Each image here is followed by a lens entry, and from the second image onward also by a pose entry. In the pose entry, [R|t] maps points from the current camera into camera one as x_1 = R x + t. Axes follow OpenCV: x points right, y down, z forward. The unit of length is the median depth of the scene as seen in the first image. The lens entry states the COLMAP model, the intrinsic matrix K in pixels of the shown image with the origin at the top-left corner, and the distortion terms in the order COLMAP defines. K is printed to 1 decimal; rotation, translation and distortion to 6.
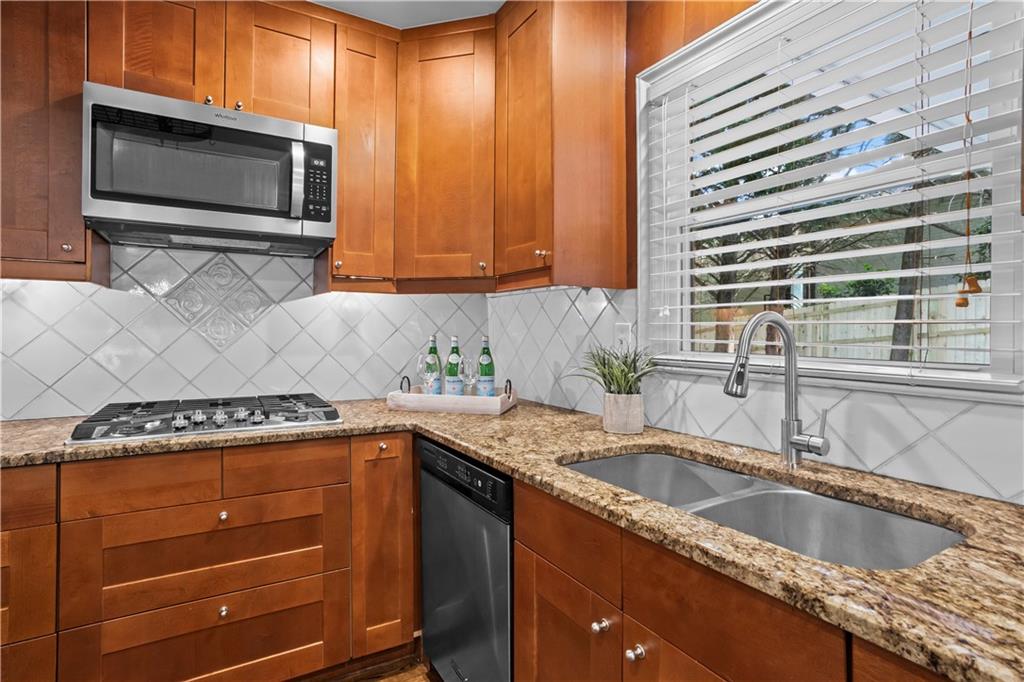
lens RADIAL K [[502.3, 0, 504.3], [0, 502.3, 333.0], [0, 0, 1]] dist [-0.028377, 0.010415]
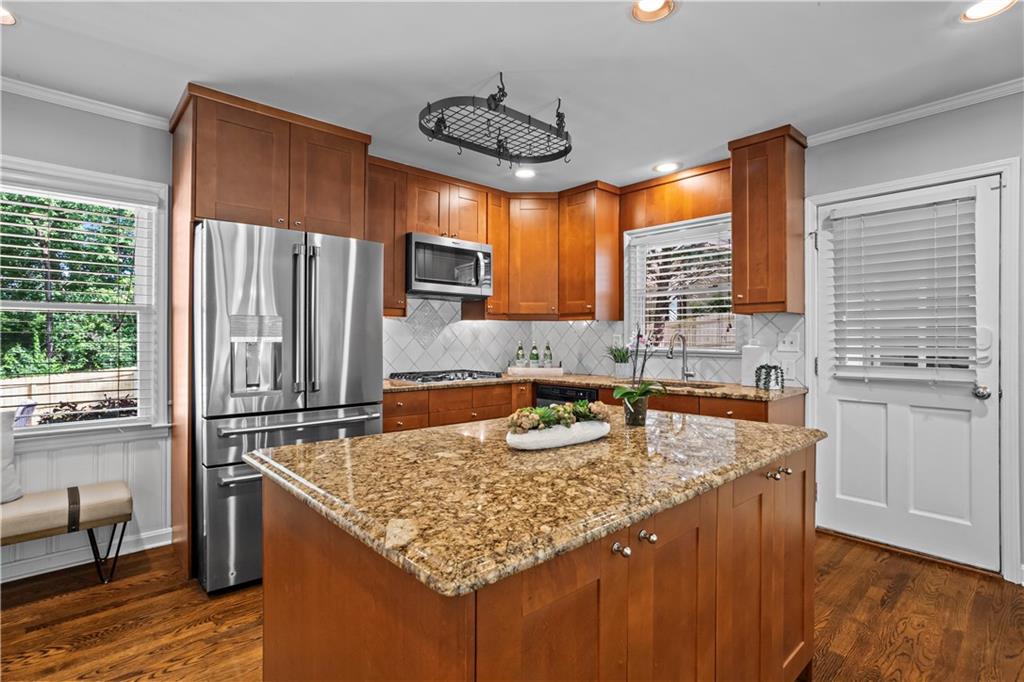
lens RADIAL K [[502.3, 0, 504.7], [0, 502.3, 343.3], [0, 0, 1]] dist [-0.028377, 0.010415]
pose [[0.977377, -0.002591, 0.211487, -0.807606], [0.001134, 0.999975, 0.007009, 0.001123], [-0.211500, -0.006611, 0.977356, -1.240439]]
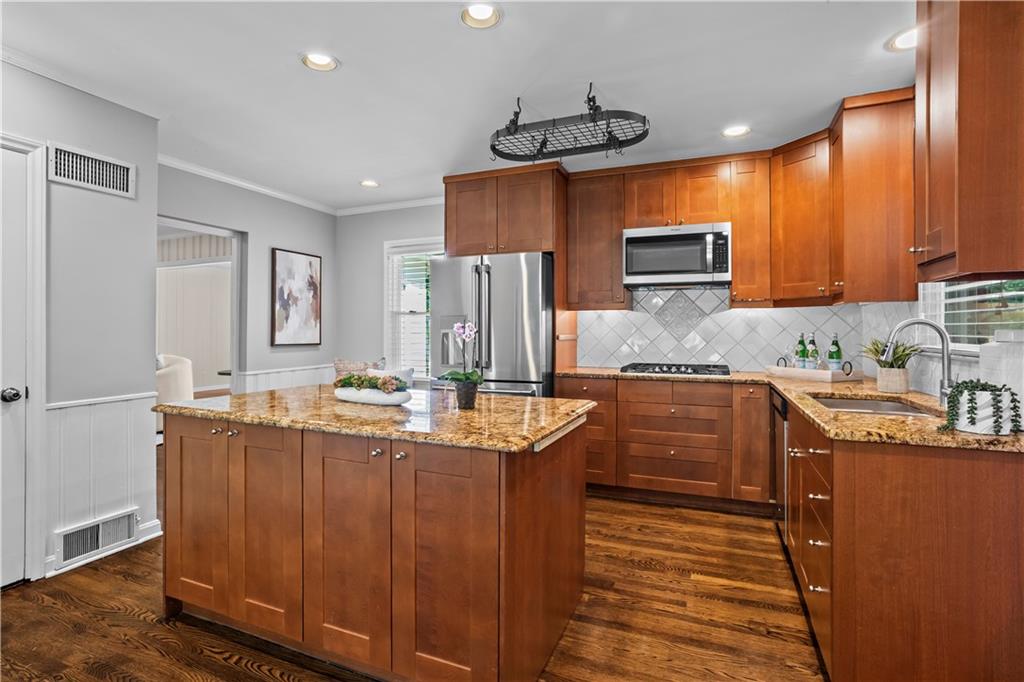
lens RADIAL K [[502.3, 0, 500.2], [0, 502.3, 322.0], [0, 0, 1]] dist [-0.028377, 0.010415]
pose [[0.596391, -0.015148, -0.802551, 0.698187], [-0.004606, 0.999741, -0.022293, 0.012241], [0.802681, 0.016992, 0.596167, -0.871461]]
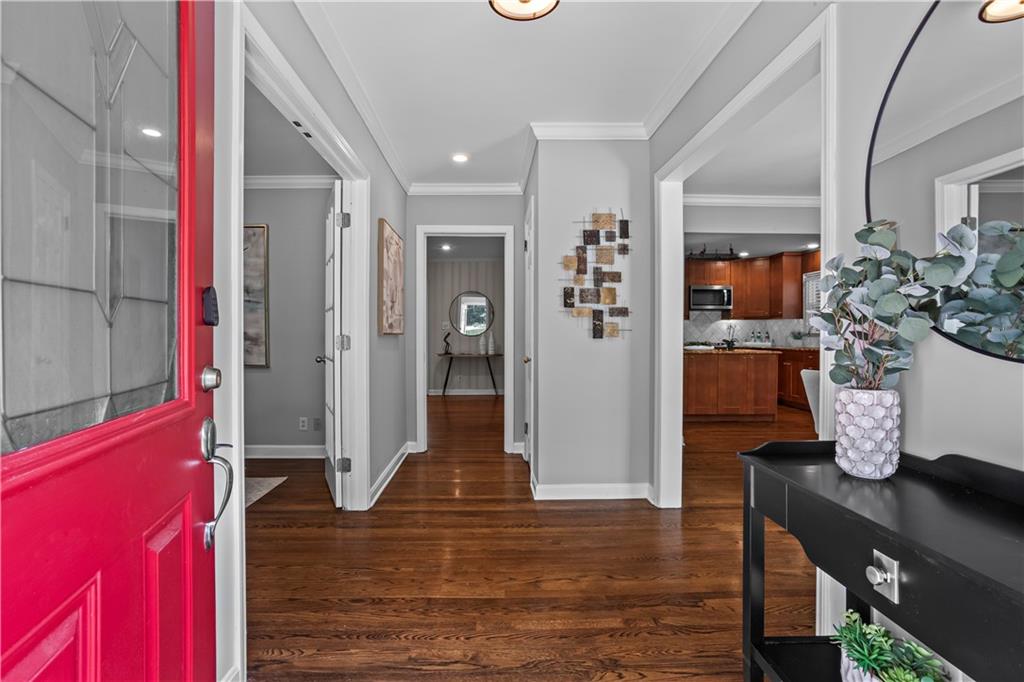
lens RADIAL K [[502.3, 0, 506.4], [0, 502.3, 339.4], [0, 0, 1]] dist [-0.028377, 0.010415]
pose [[0.884515, -0.003605, -0.466498, -0.023717], [0.005807, 0.999978, 0.003284, 0.079844], [0.466476, -0.005614, 0.884516, -4.556569]]
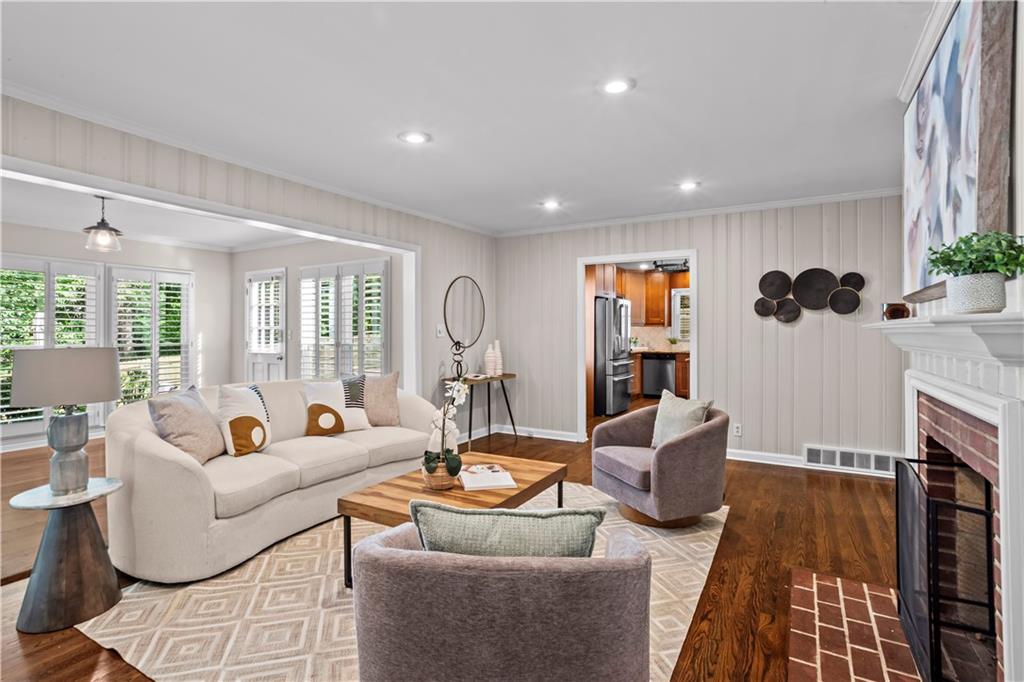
lens RADIAL K [[502.3, 0, 507.1], [0, 502.3, 331.0], [0, 0, 1]] dist [-0.028377, 0.010415]
pose [[0.862484, -0.000026, 0.506085, -4.217593], [0.002425, 0.999989, -0.004082, -0.021374], [-0.506079, 0.004748, 0.862474, -2.950113]]
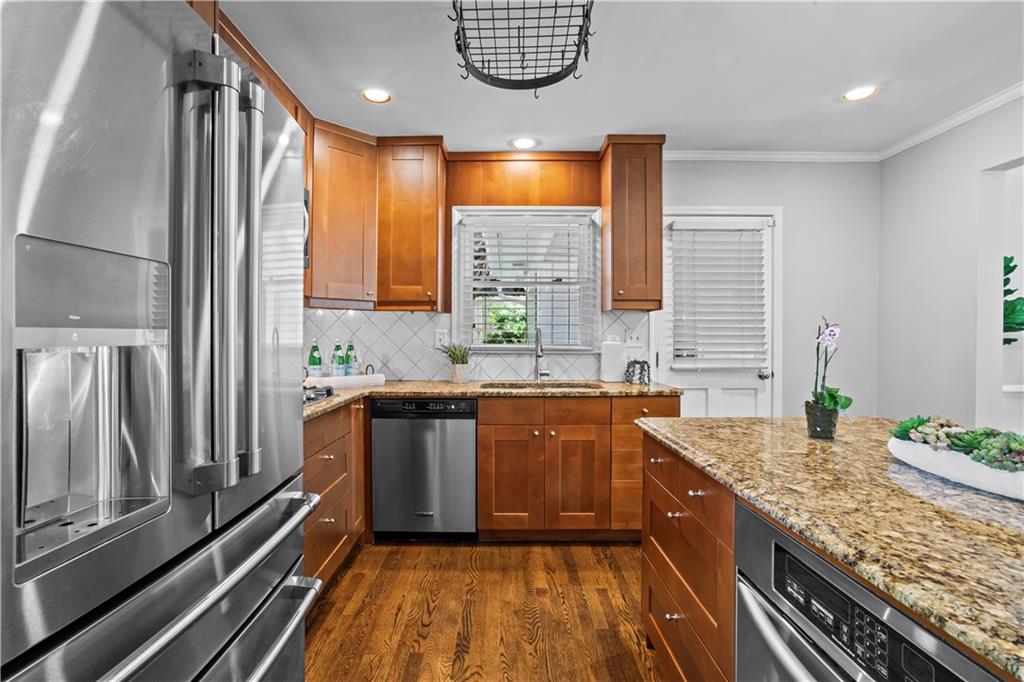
lens RADIAL K [[502.3, 0, 506.5], [0, 502.3, 333.5], [0, 0, 1]] dist [-0.028377, 0.010415]
pose [[0.496884, 0.002513, 0.867813, -1.370770], [0.001211, 0.999993, -0.003589, -0.000580], [-0.867816, 0.002834, 0.496878, -0.186735]]
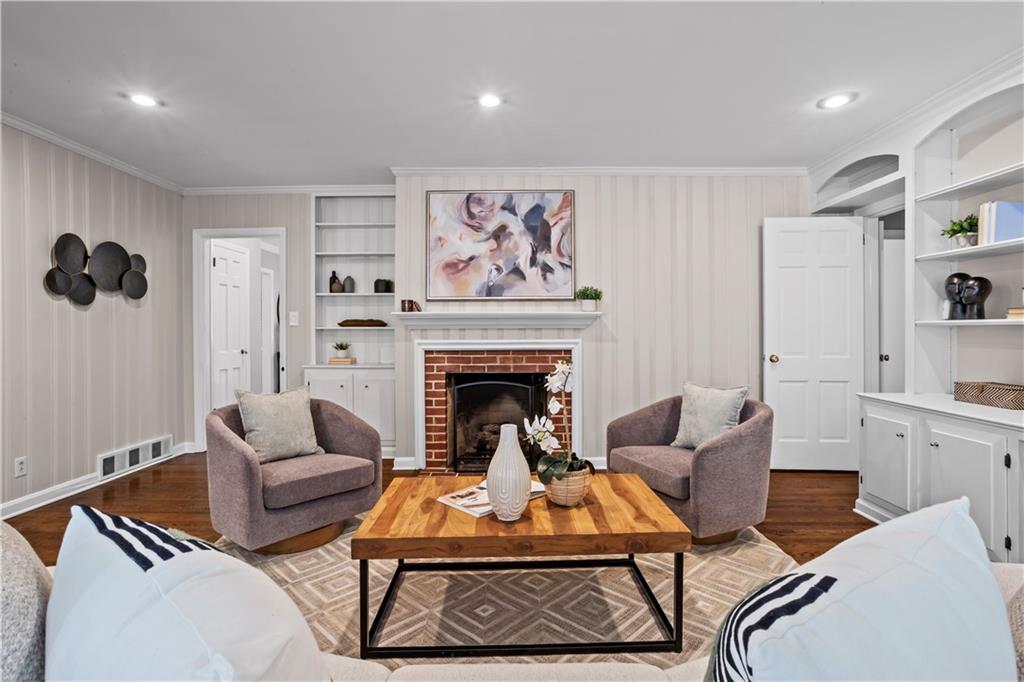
lens RADIAL K [[502.3, 0, 501.6], [0, 502.3, 337.1], [0, 0, 1]] dist [-0.028377, 0.010415]
pose [[-0.863491, -0.004383, 0.504345, -4.093930], [0.002266, 0.999918, 0.012570, 0.037104], [-0.504359, 0.011997, -0.863411, -0.523568]]
